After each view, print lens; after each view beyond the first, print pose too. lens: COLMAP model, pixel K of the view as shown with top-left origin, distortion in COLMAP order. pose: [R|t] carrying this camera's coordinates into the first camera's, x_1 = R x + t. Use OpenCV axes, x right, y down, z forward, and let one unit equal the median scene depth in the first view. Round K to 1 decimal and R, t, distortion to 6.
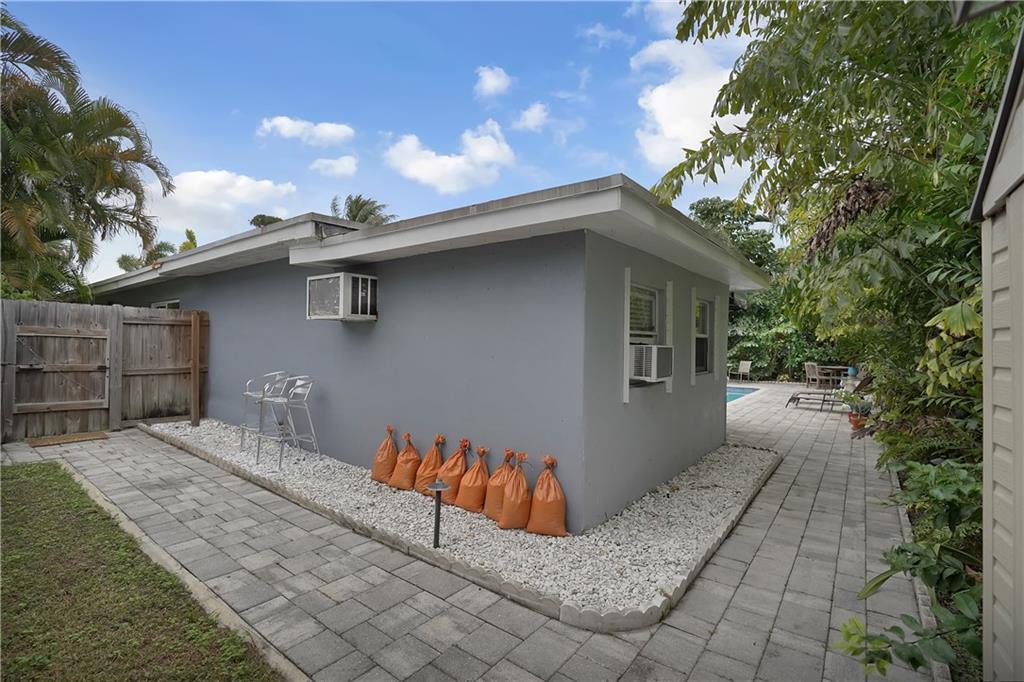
lens RADIAL K [[478.6, 0, 513.8], [0, 478.6, 337.4], [0, 0, 1]] dist [-0.084050, 0.038596]
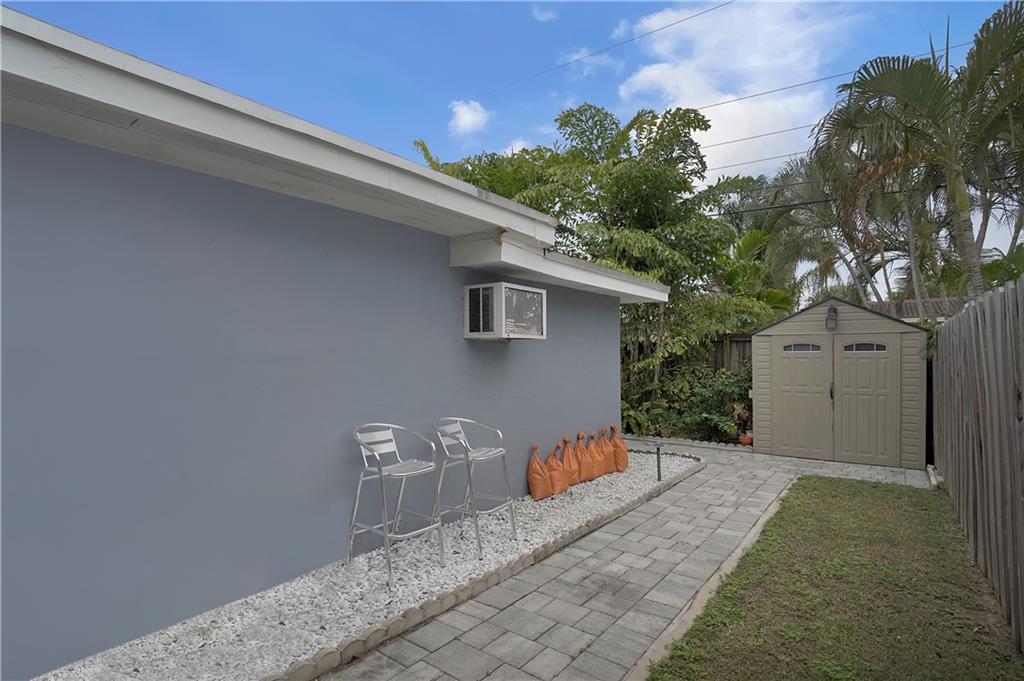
lens RADIAL K [[478.6, 0, 513.8], [0, 478.6, 336.9], [0, 0, 1]] dist [-0.084050, 0.038596]
pose [[0.037954, 0.022087, 0.999035, -1.593555], [-0.005165, 0.999747, -0.021906, -0.027761], [-0.999266, -0.004329, 0.038058, 1.232609]]
